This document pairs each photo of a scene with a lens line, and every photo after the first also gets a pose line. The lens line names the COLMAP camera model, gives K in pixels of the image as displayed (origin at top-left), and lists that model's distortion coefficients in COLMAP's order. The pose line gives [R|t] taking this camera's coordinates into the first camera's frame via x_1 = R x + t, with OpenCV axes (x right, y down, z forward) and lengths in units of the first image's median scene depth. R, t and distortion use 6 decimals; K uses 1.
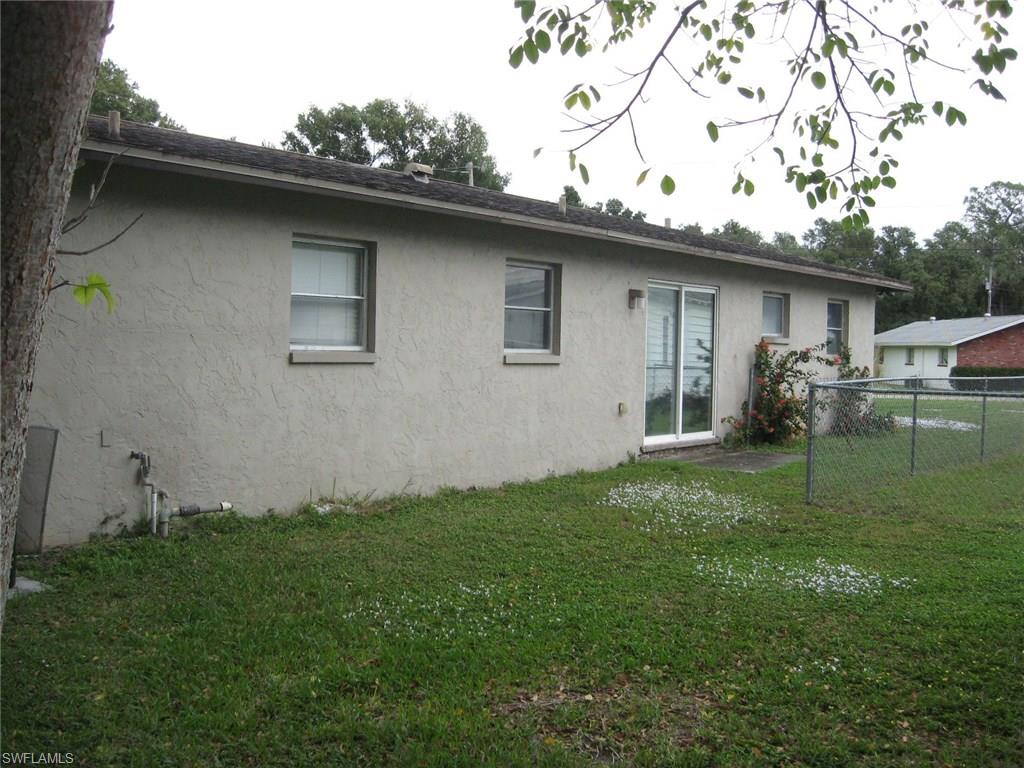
lens RADIAL K [[1044.7, 0, 510.6], [0, 1044.7, 387.0], [0, 0, 1]] dist [-0.106334, 0.000000]
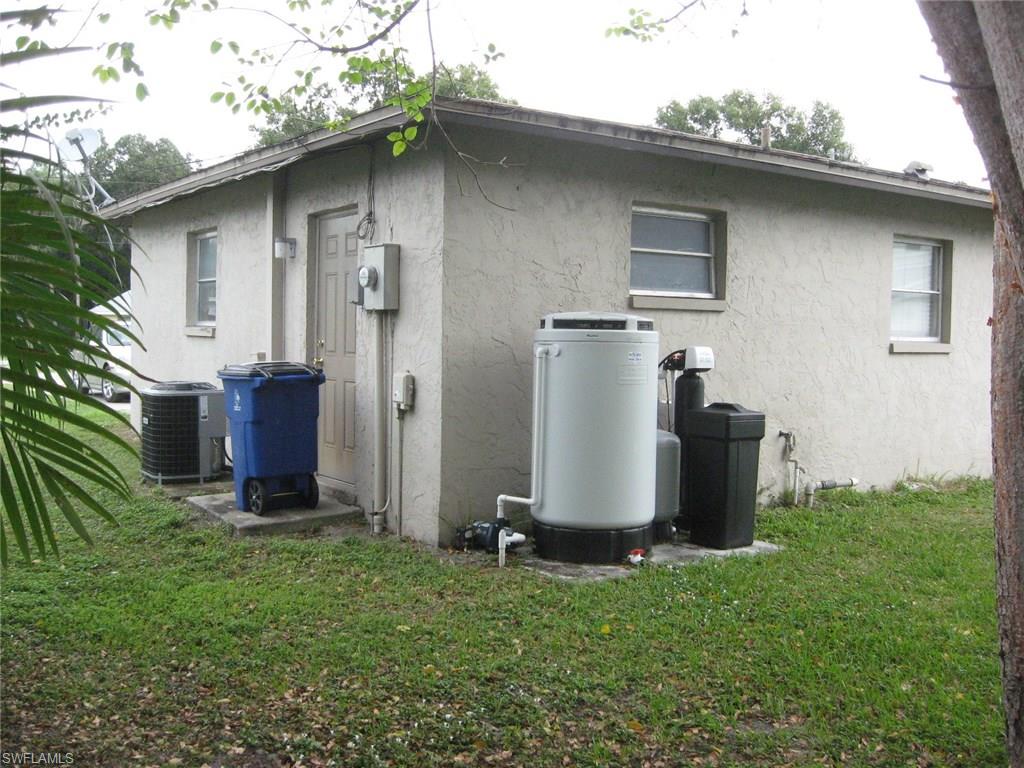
lens RADIAL K [[1044.7, 0, 512.4], [0, 1044.7, 379.3], [0, 0, 1]] dist [-0.106334, 0.000000]
pose [[0.960907, 0.011420, -0.276635, -0.277555], [-0.009921, 0.999928, 0.006818, 0.001281], [0.276693, -0.003807, 0.960951, -0.141242]]
